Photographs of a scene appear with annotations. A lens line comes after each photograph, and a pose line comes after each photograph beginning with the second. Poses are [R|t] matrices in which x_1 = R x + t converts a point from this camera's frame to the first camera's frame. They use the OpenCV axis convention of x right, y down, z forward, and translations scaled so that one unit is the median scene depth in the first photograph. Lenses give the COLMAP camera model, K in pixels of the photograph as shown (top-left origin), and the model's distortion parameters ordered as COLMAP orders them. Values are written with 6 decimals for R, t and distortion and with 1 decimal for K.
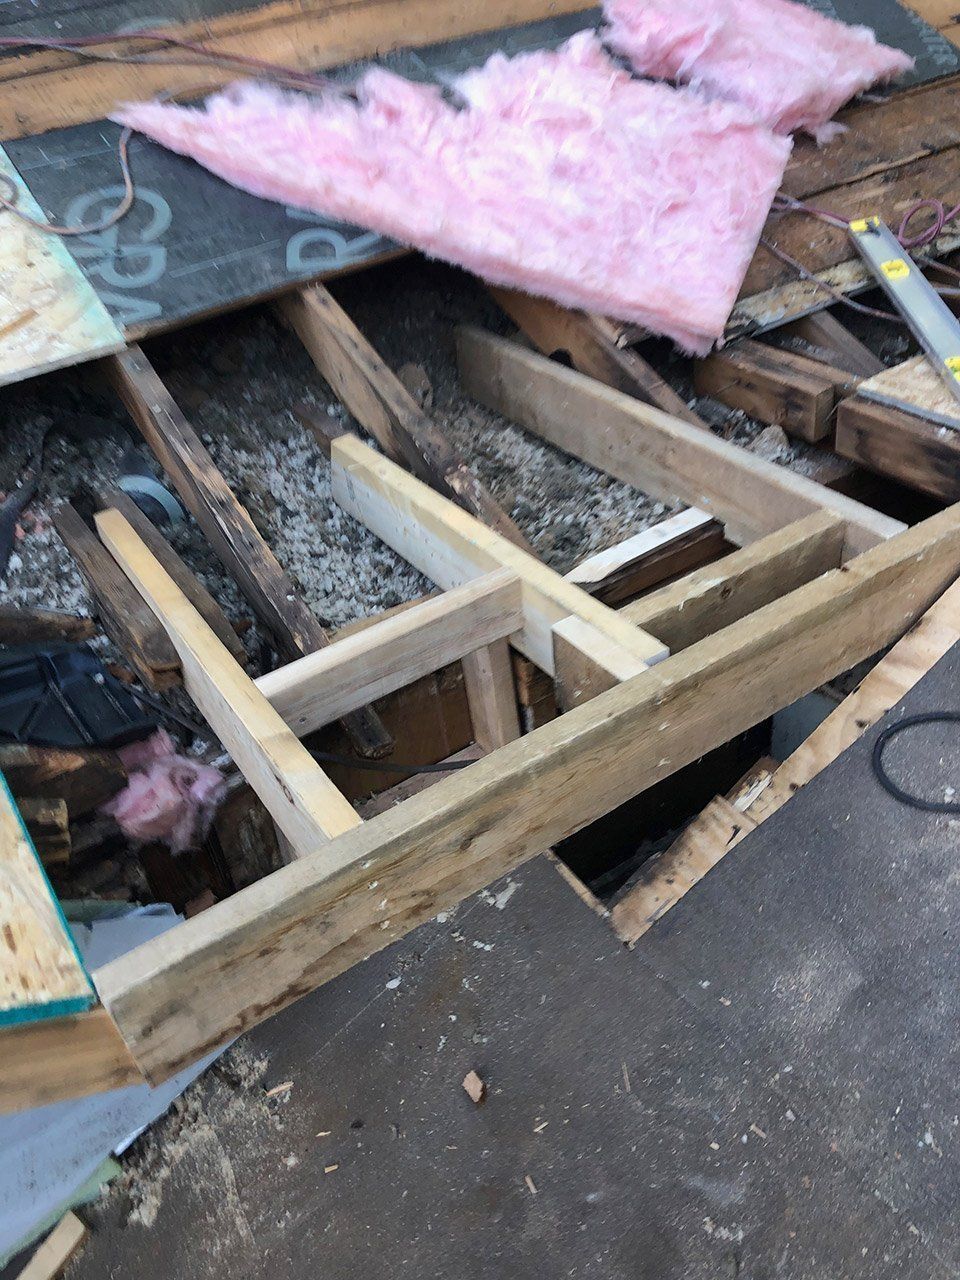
lens RADIAL K [[1025.0, 0, 480.0], [0, 1025.0, 640.0], [0, 0, 1]] dist [-0.001242, 0.005125]
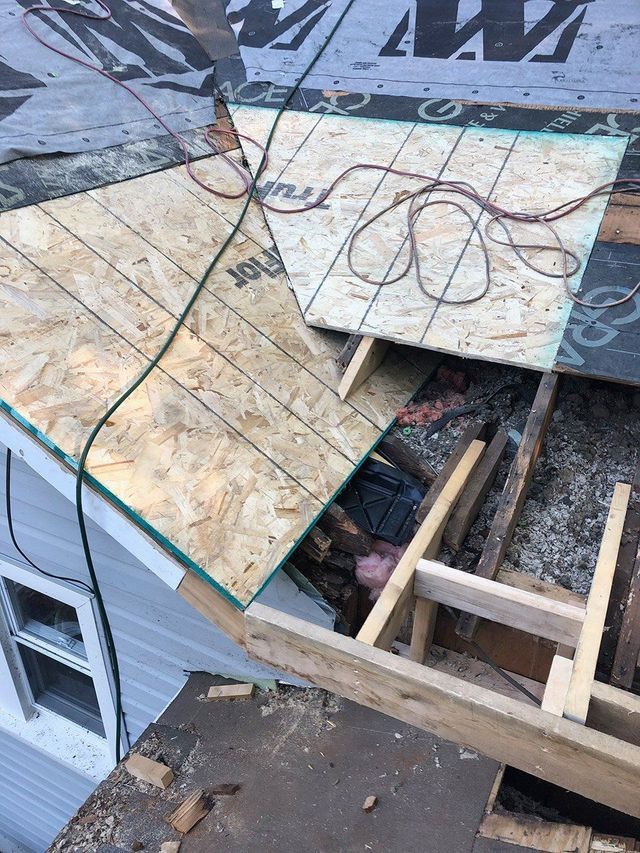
lens RADIAL K [[688.1, 0, 319.1], [0, 688.1, 444.9], [0, 0, 1]] dist [-0.042736, -0.001729]
pose [[0.484912, 0.551371, -0.678859, 0.390201], [-0.558307, 0.792639, 0.244982, -0.296369], [0.673166, 0.260218, 0.692195, -0.066828]]
